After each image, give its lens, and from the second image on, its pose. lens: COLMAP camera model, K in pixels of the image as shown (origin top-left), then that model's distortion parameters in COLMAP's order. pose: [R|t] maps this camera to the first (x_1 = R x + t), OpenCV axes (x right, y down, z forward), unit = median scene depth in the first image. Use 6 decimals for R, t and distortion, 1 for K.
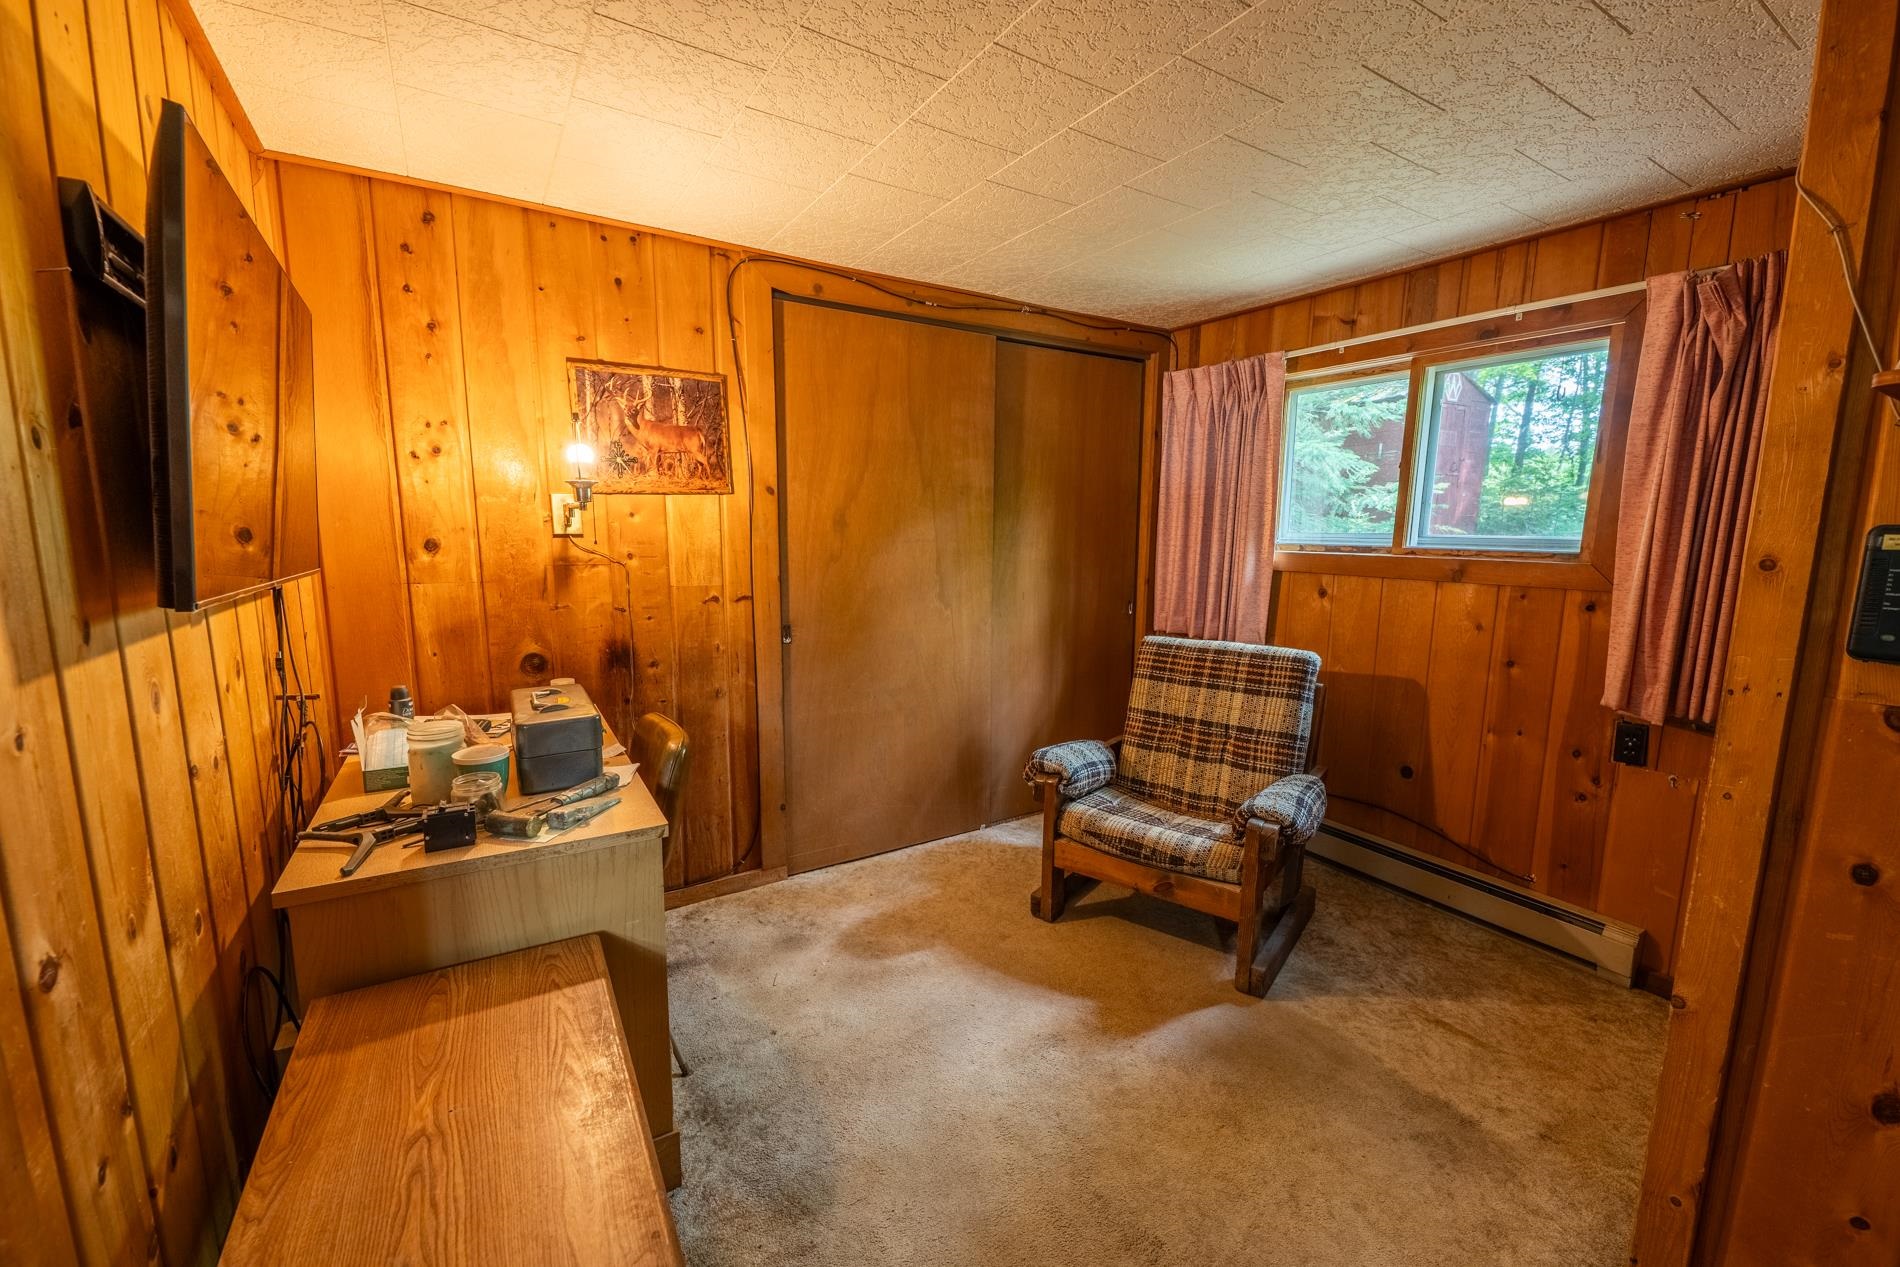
lens RADIAL K [[762.5, 0, 952.6], [0, 762.5, 641.0], [0, 0, 1]] dist [0.006954, -0.002914]
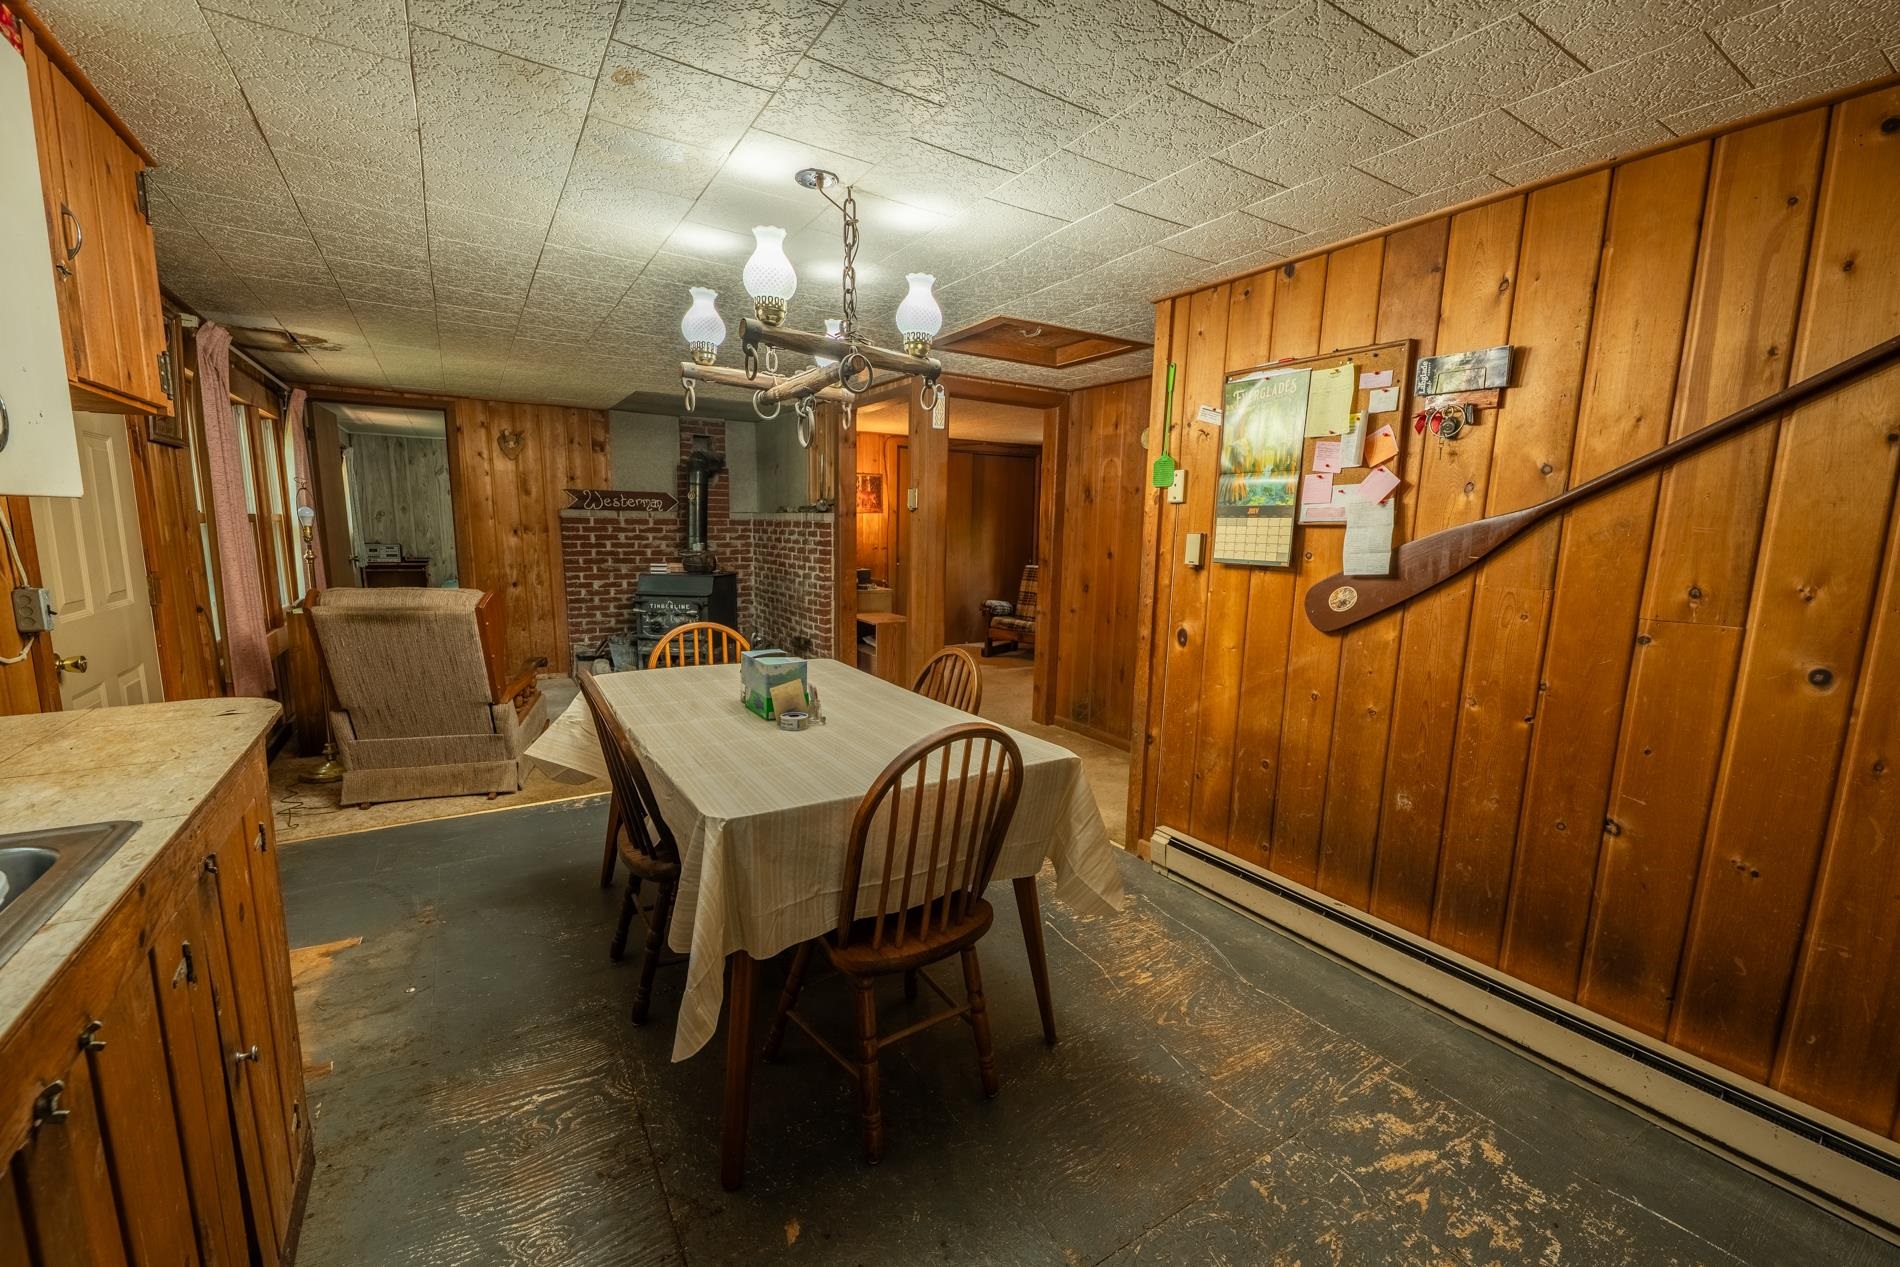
lens RADIAL K [[762.5, 0, 949.1], [0, 762.5, 642.4], [0, 0, 1]] dist [0.006954, -0.002914]
pose [[0.999959, 0.008692, 0.002692, -0.034105], [-0.008711, 0.999937, 0.007010, 0.300081], [-0.002631, -0.007033, 0.999972, -2.058189]]
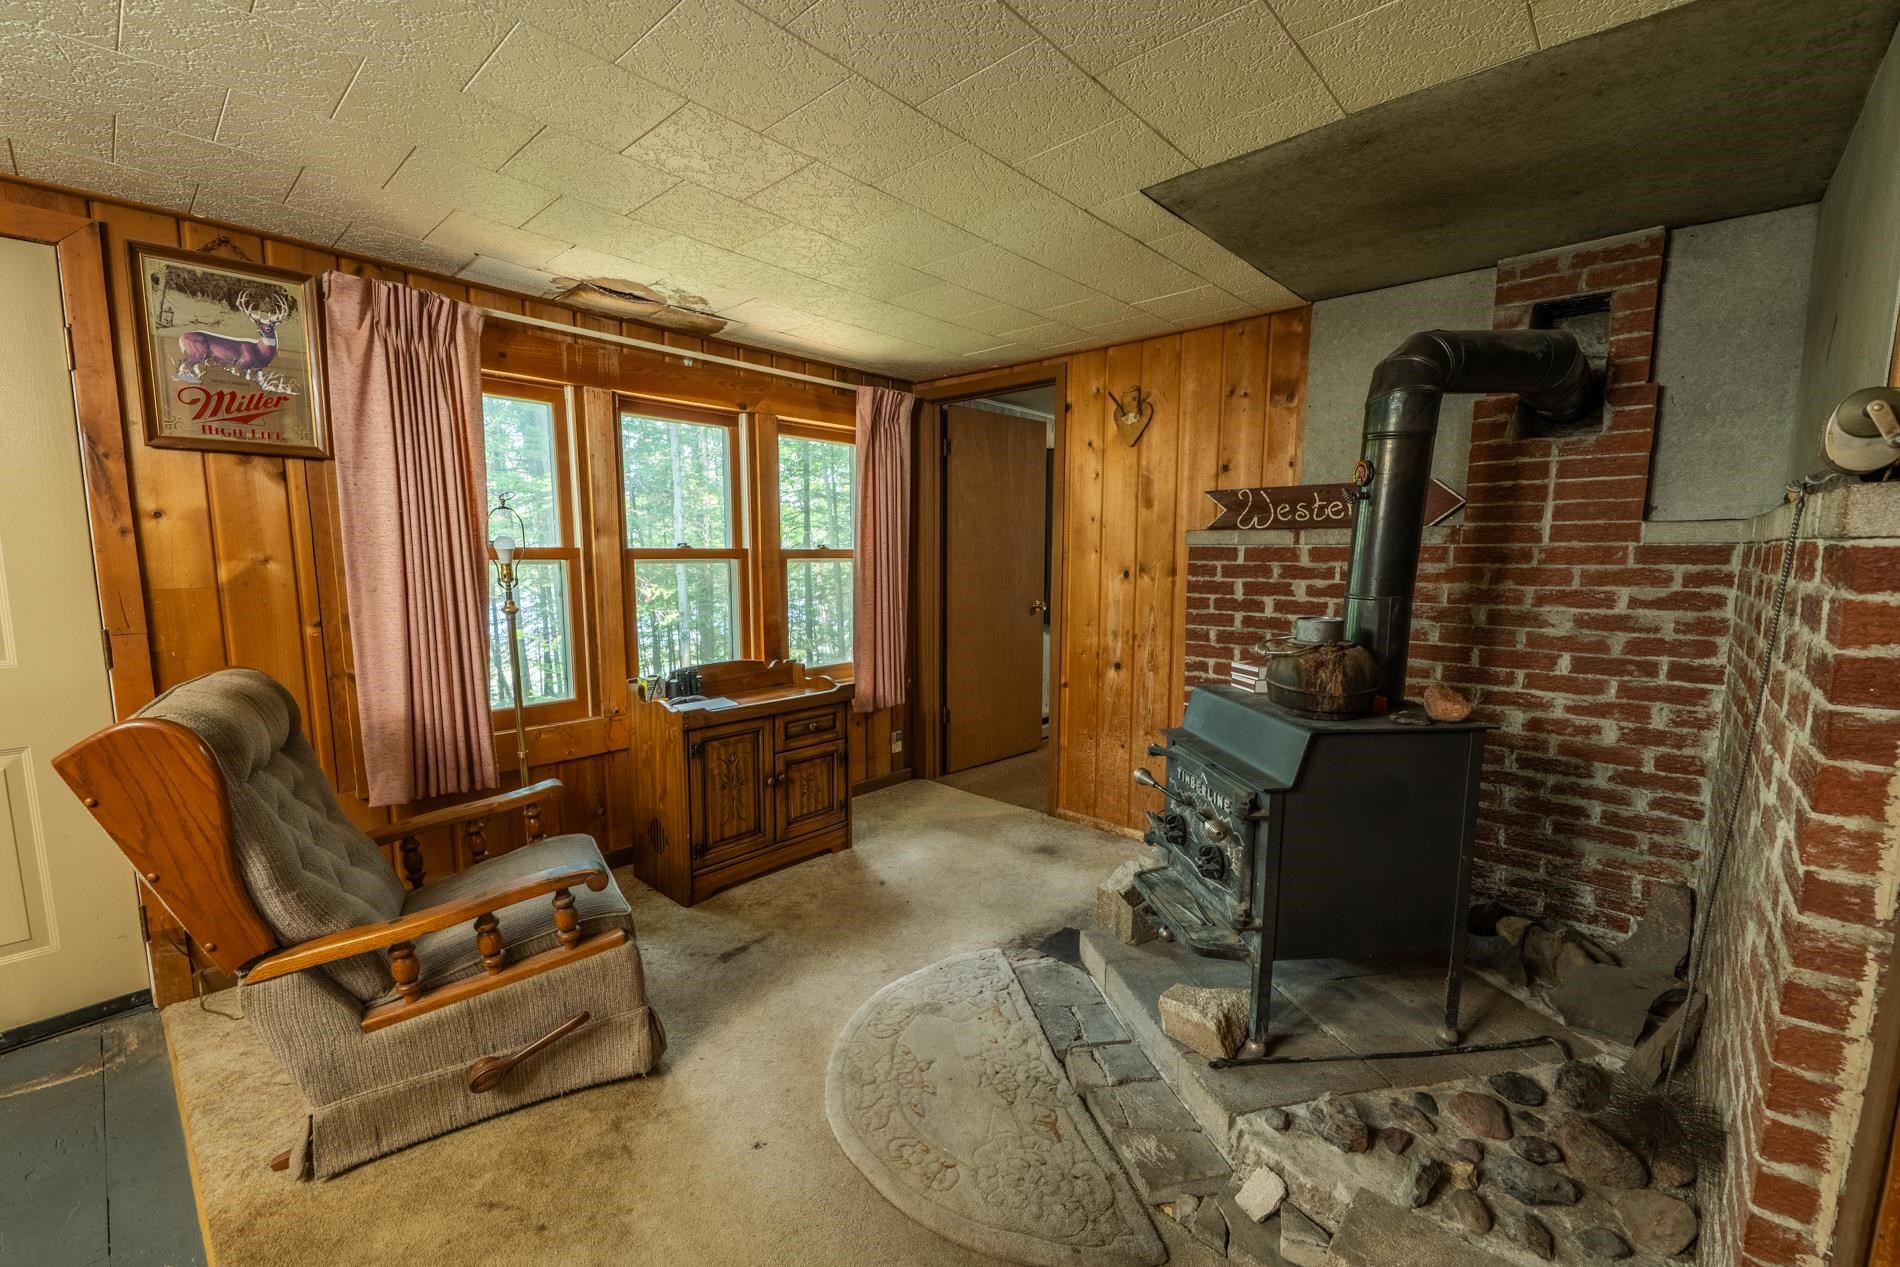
lens RADIAL K [[762.5, 0, 939.9], [0, 762.5, 642.9], [0, 0, 1]] dist [0.006954, -0.002914]
pose [[0.260319, 0.110646, -0.959162, -0.172325], [-0.142135, 0.986981, 0.075280, 0.044696], [0.955004, 0.116733, 0.272656, -0.310575]]
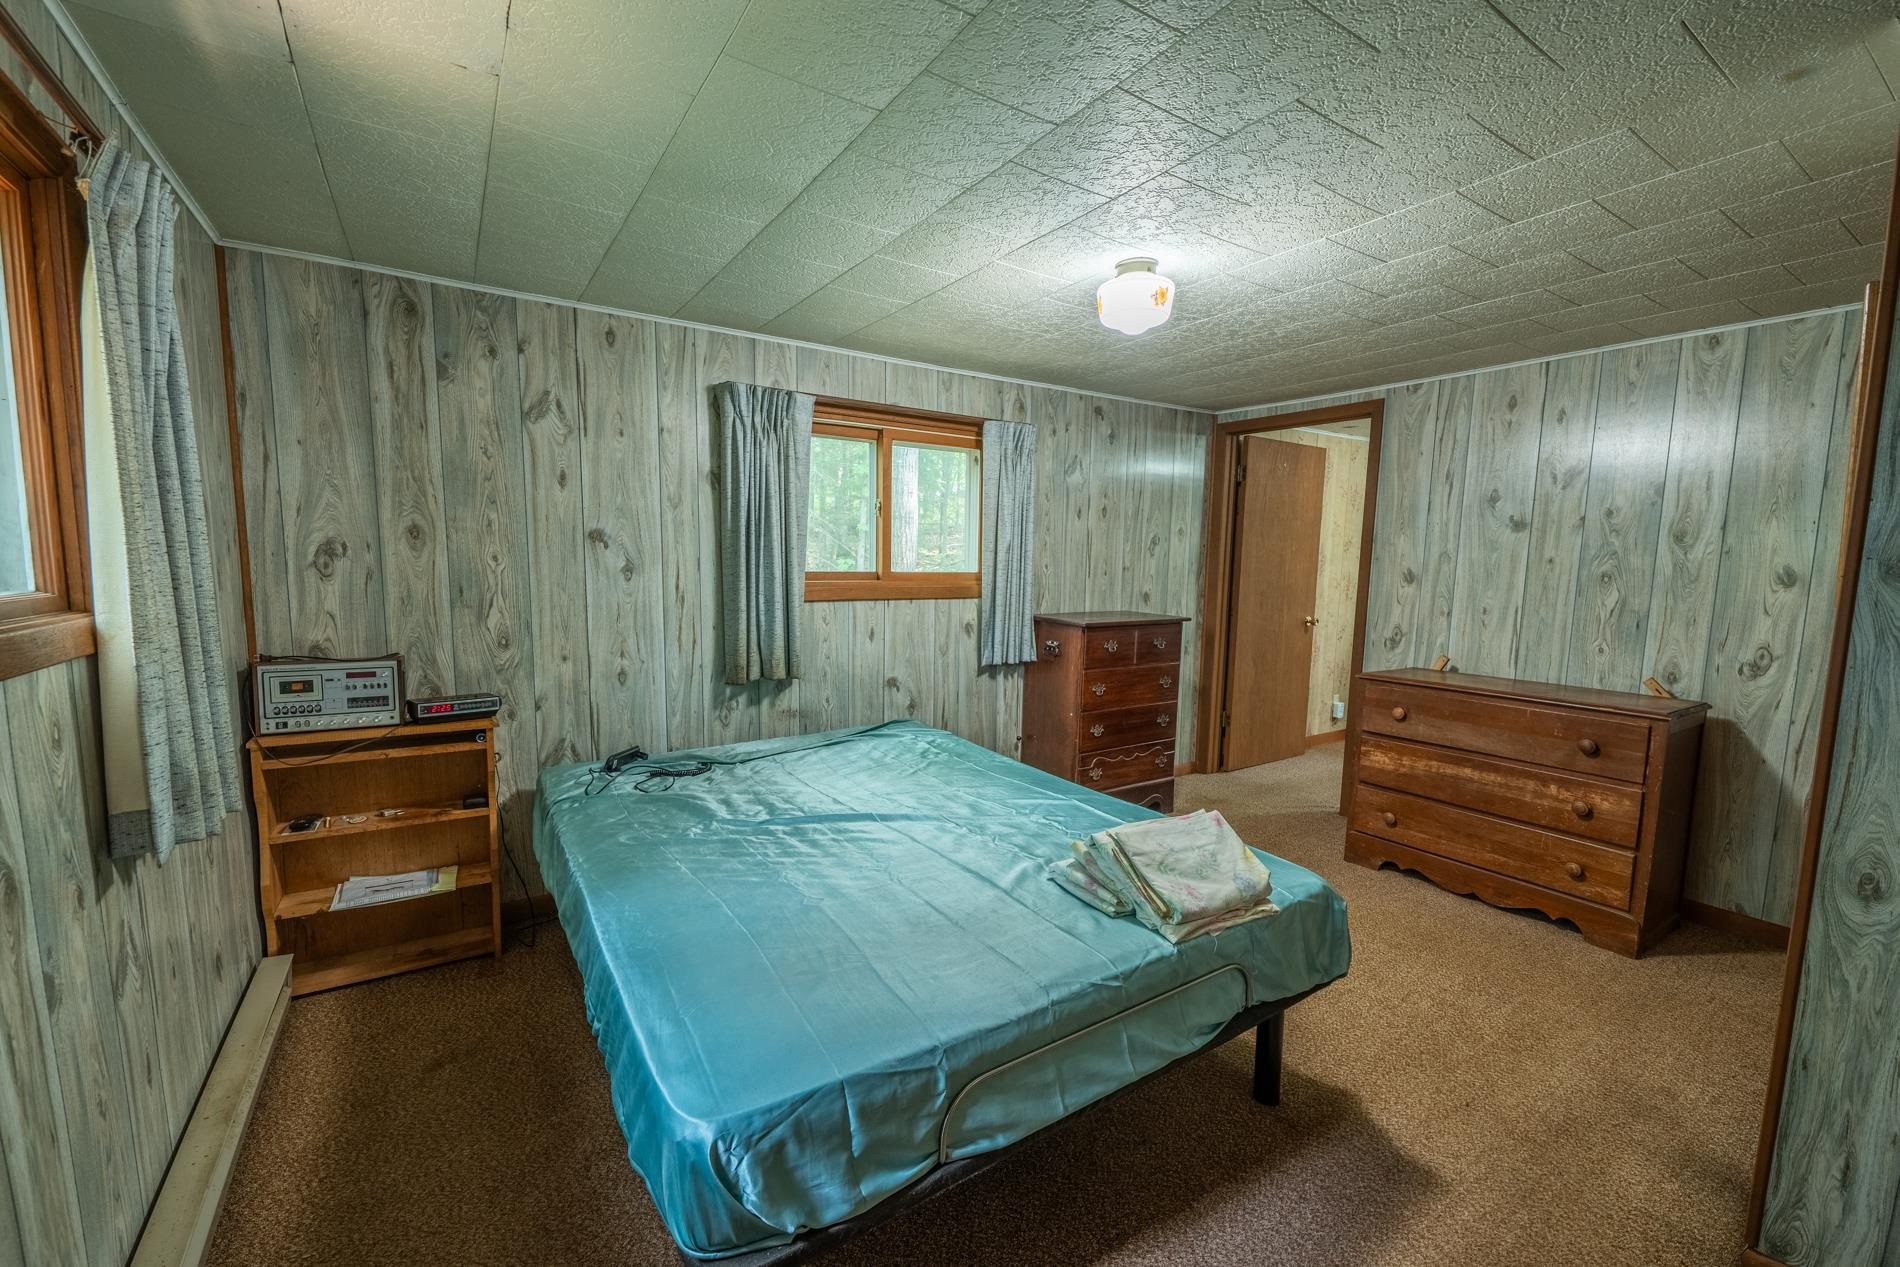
lens RADIAL K [[762.5, 0, 951.1], [0, 762.5, 643.3], [0, 0, 1]] dist [0.006954, -0.002914]
pose [[0.999719, 0.003588, 0.023419, -1.828008], [-0.002681, 0.999250, -0.038640, -0.079079], [-0.023540, 0.038567, 0.998979, 0.415329]]
